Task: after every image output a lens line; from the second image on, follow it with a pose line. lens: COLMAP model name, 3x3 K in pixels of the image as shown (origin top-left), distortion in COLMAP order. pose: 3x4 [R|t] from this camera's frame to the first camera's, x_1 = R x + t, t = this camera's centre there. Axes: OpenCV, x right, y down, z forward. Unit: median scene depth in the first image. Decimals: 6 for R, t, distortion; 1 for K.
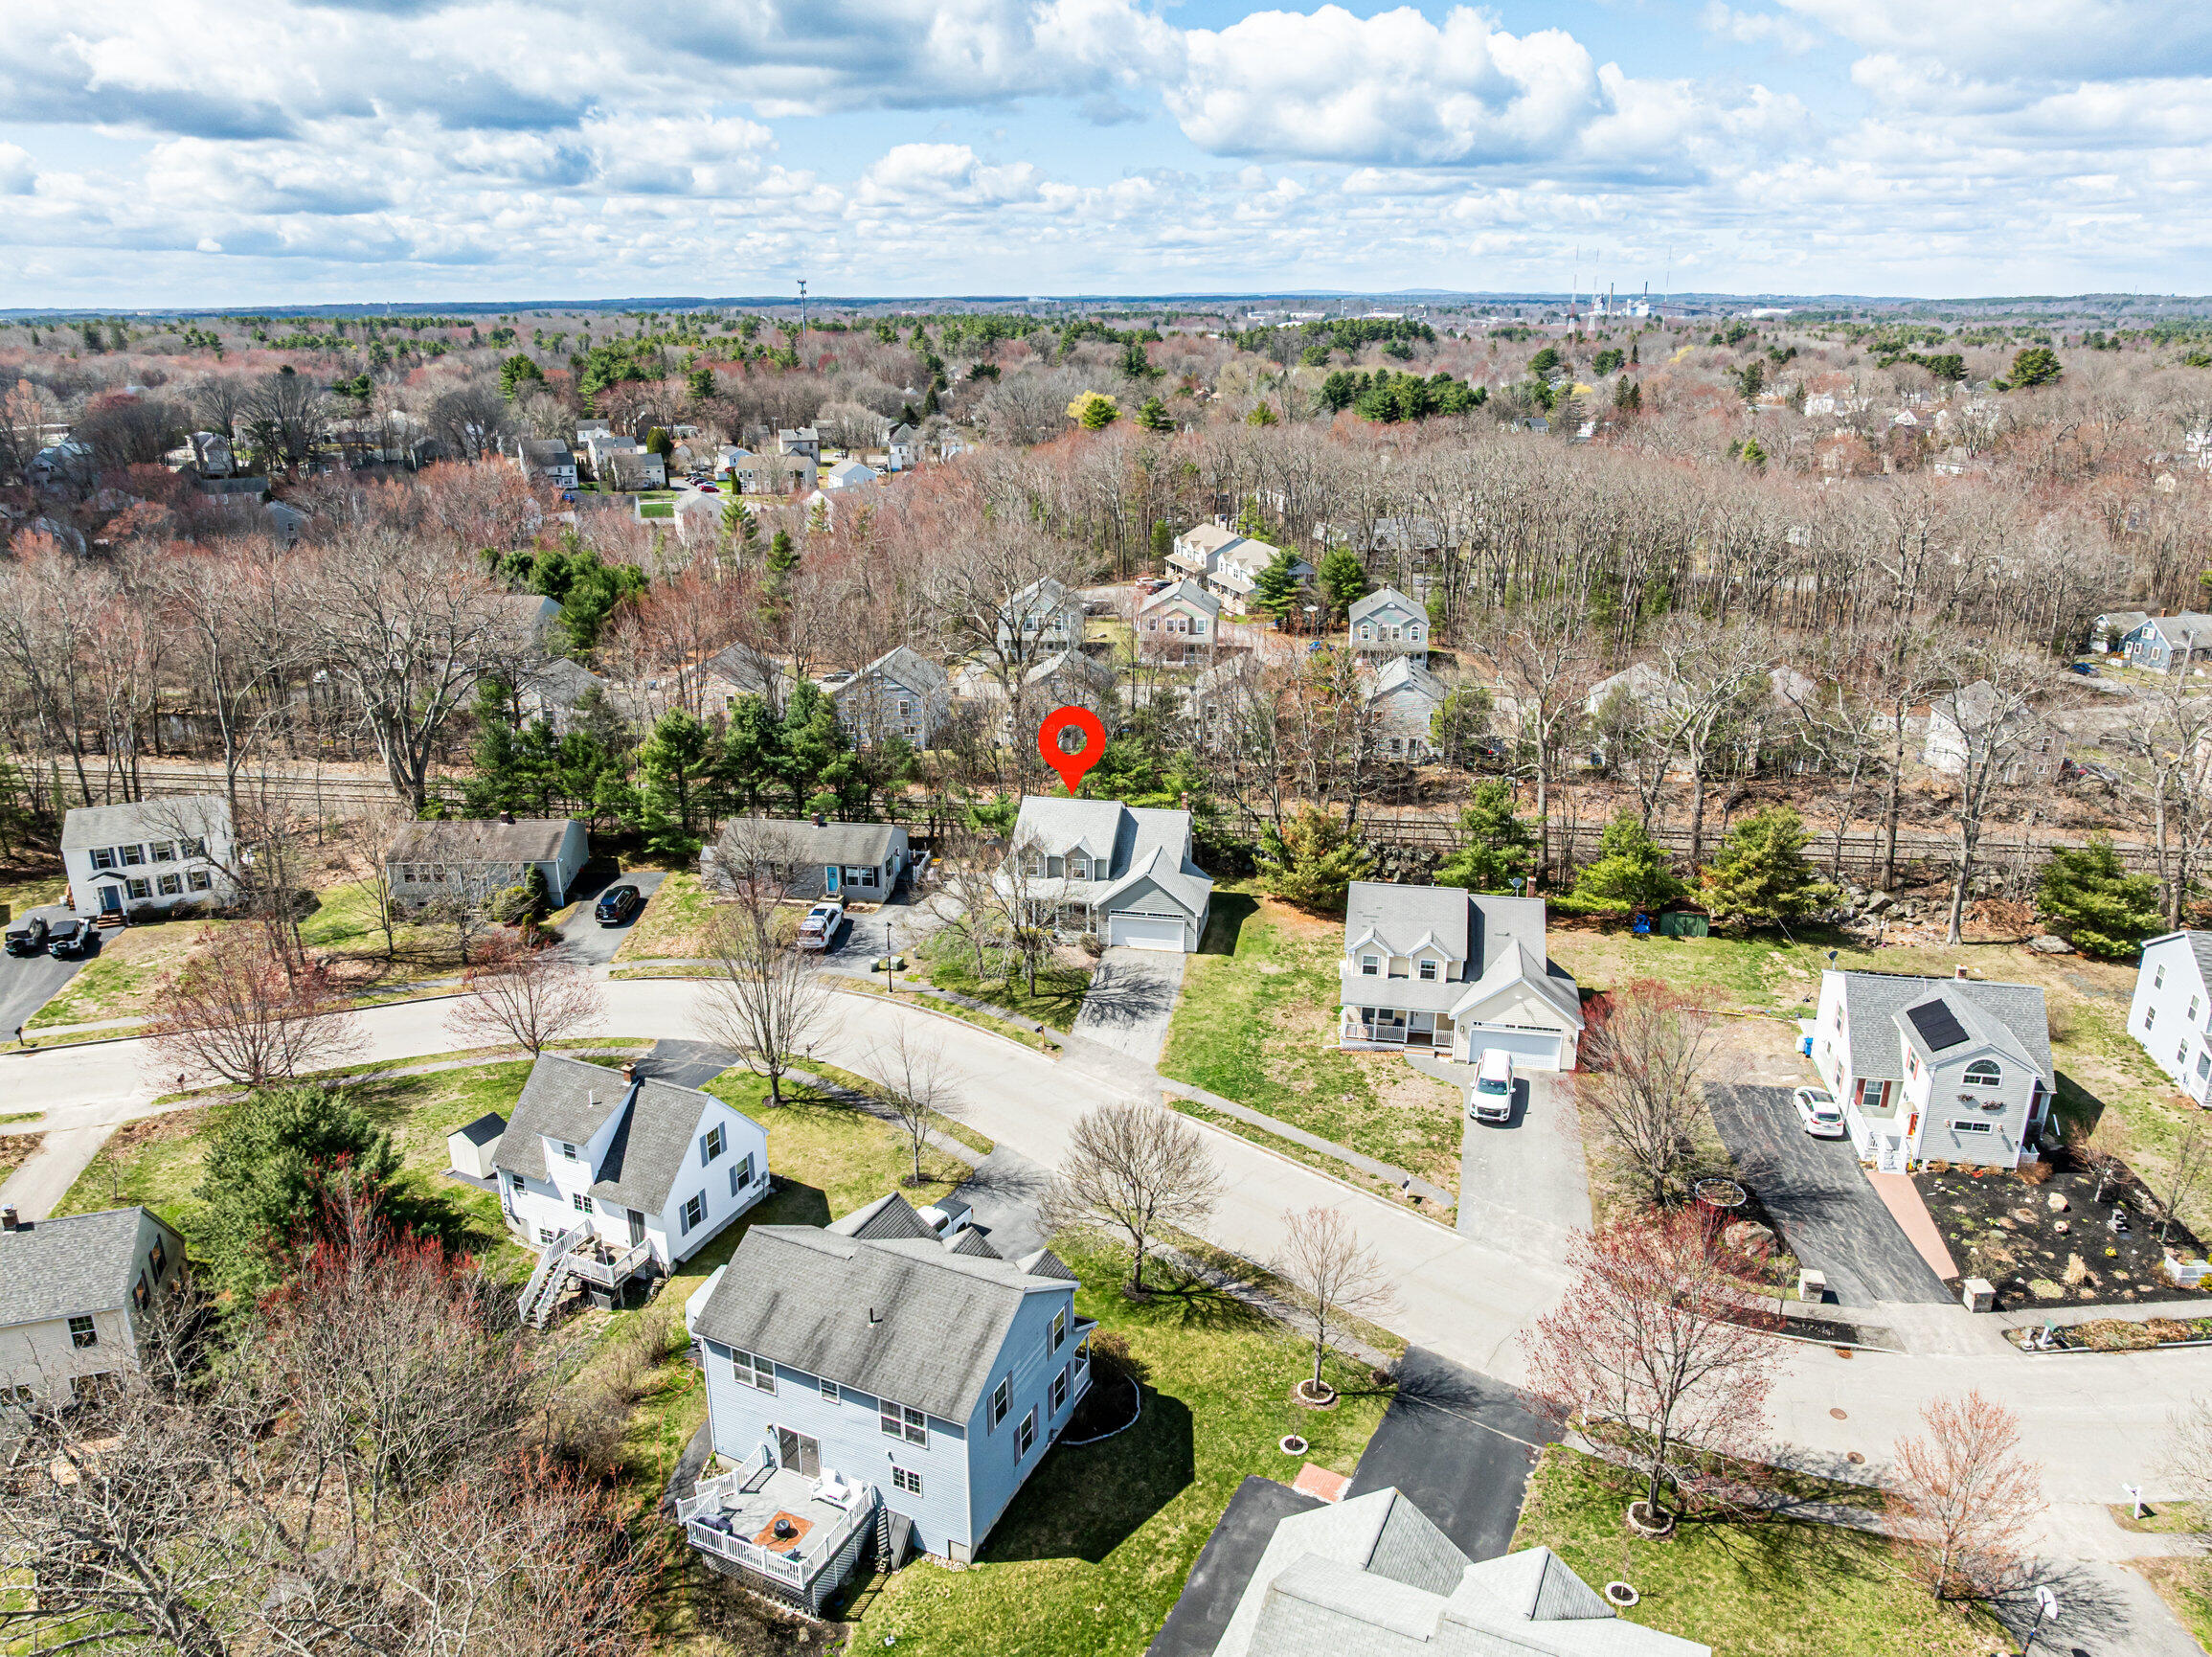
lens RADIAL K [[1529.7, 0, 1104.7], [0, 1529.7, 825.9], [0, 0, 1]] dist [-0.047235, 0.016877]
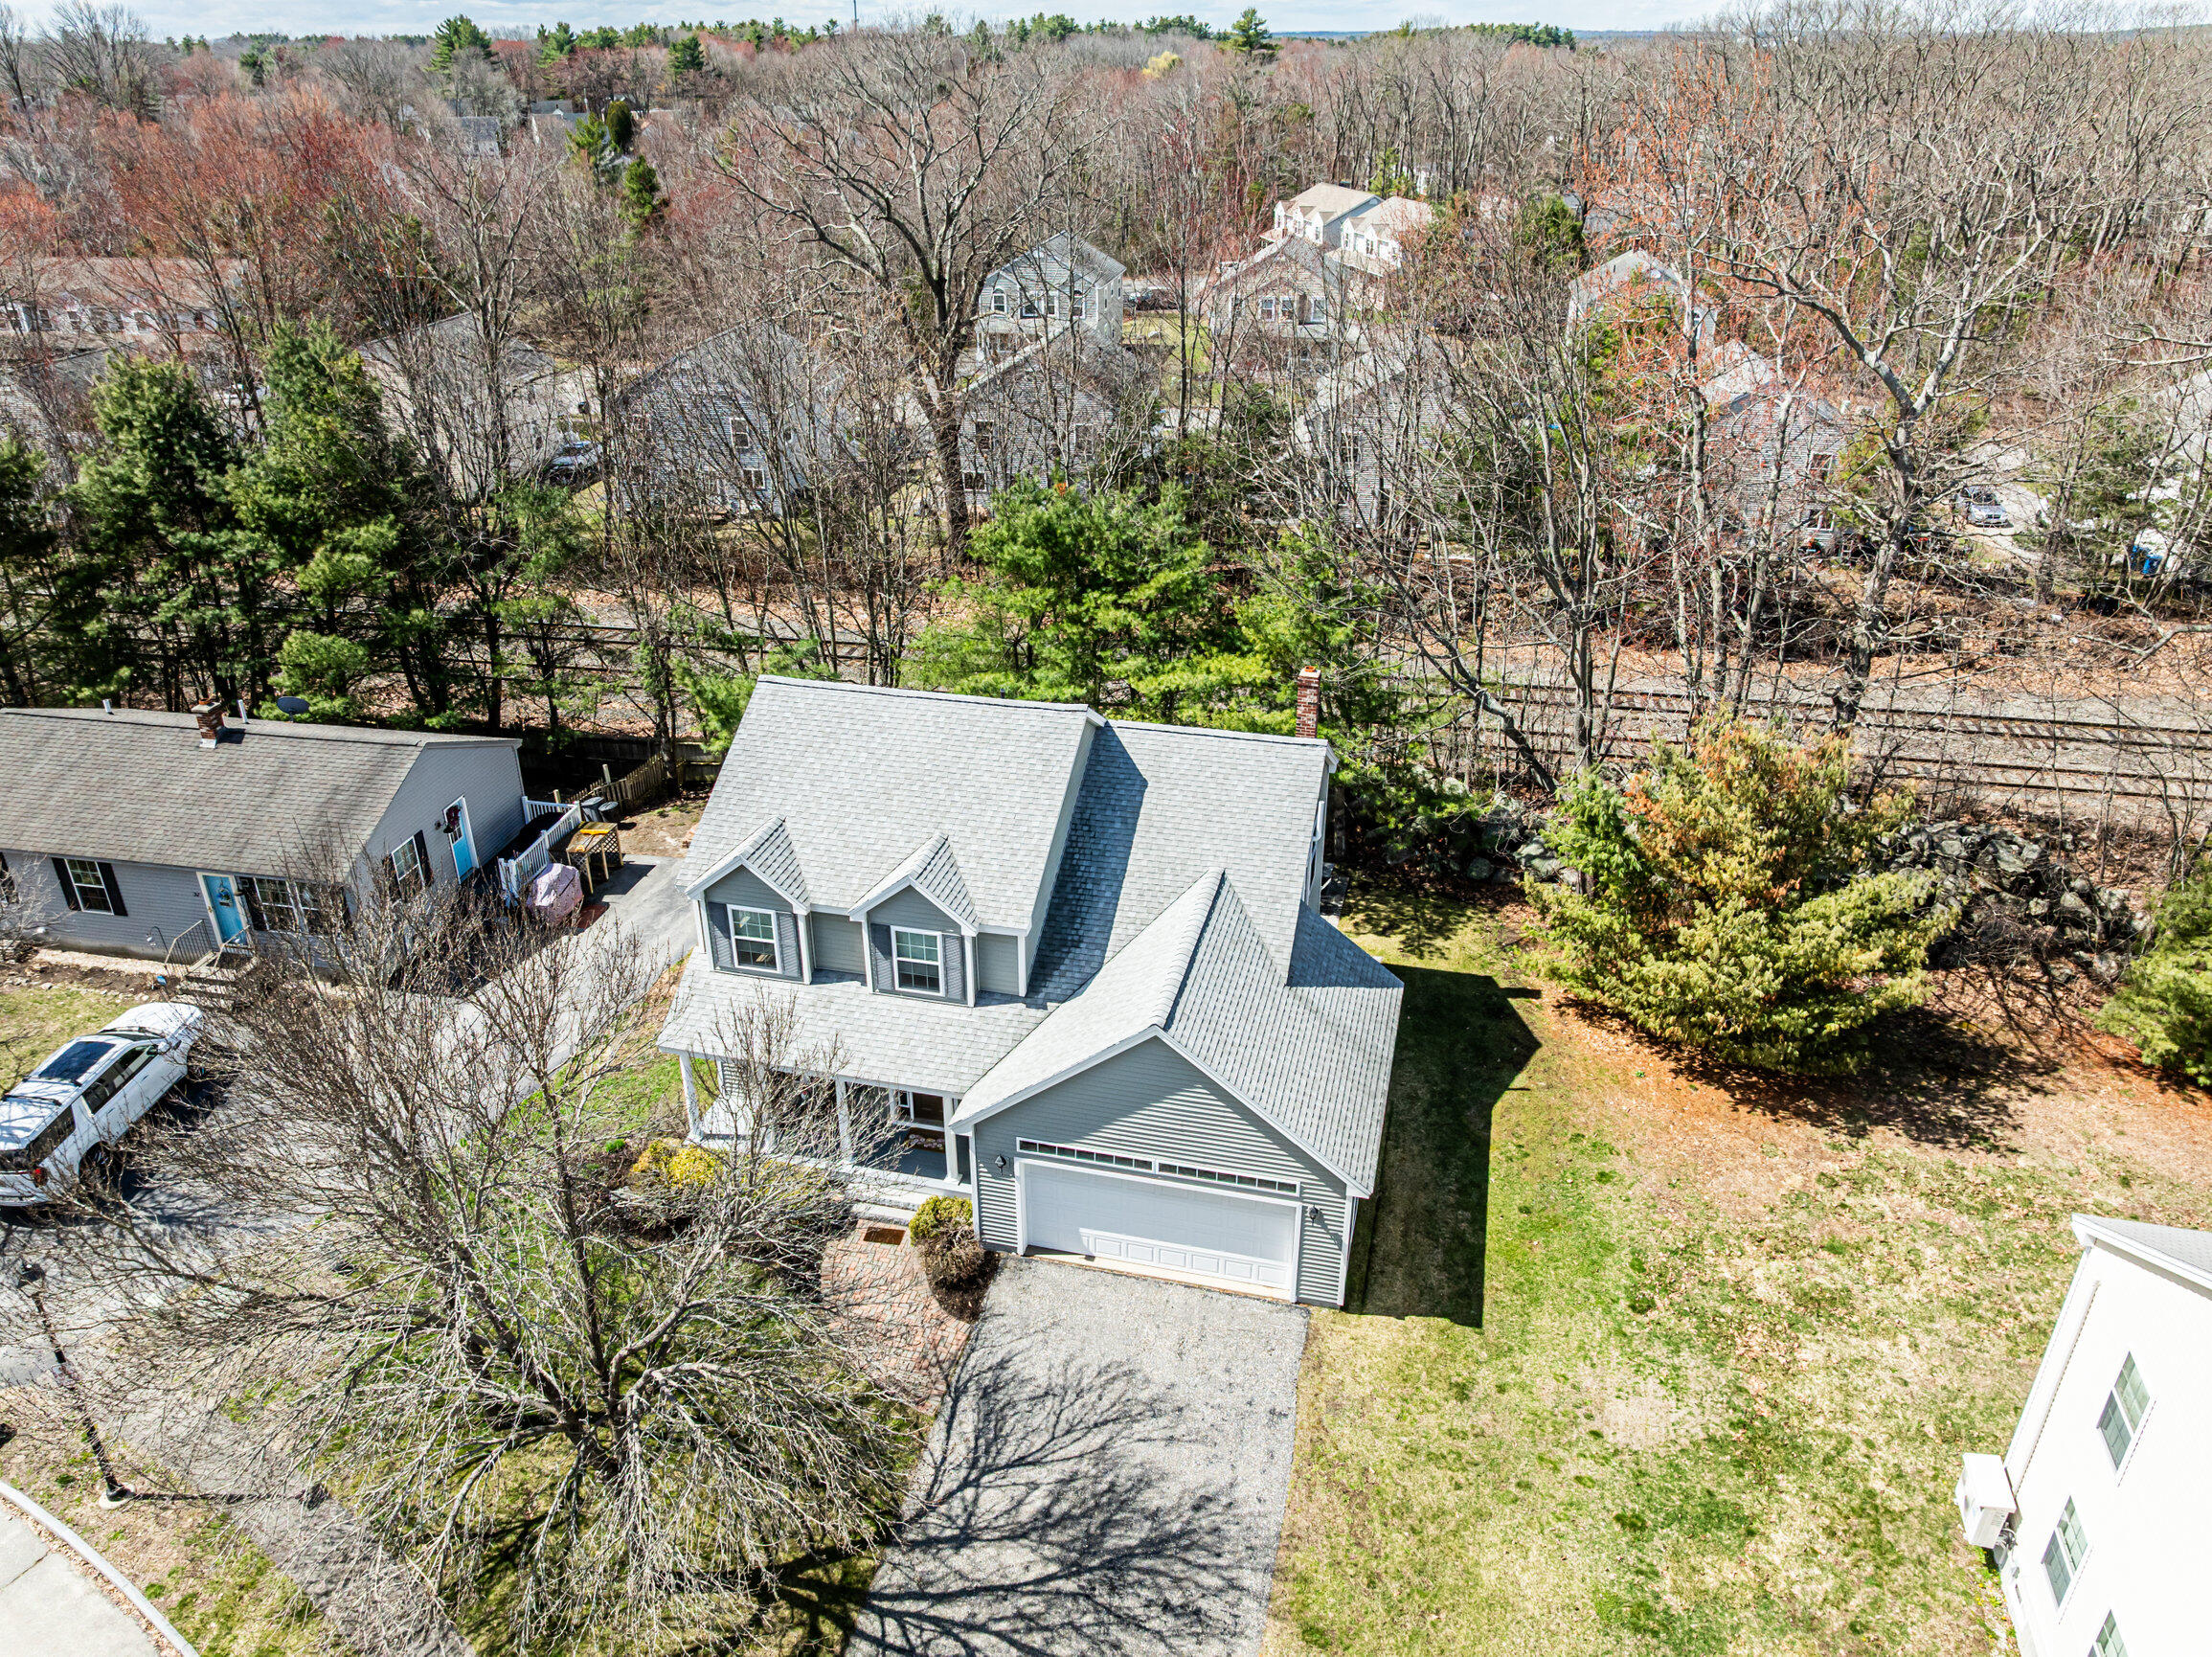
lens RADIAL K [[1529.7, 0, 1105.6], [0, 1529.7, 839.2], [0, 0, 1]] dist [-0.047235, 0.016877]
pose [[0.998385, 0.022491, -0.052174, 0.028985], [-0.014181, 0.987893, 0.154487, -0.034244], [0.055017, -0.153498, 0.986616, 0.698724]]
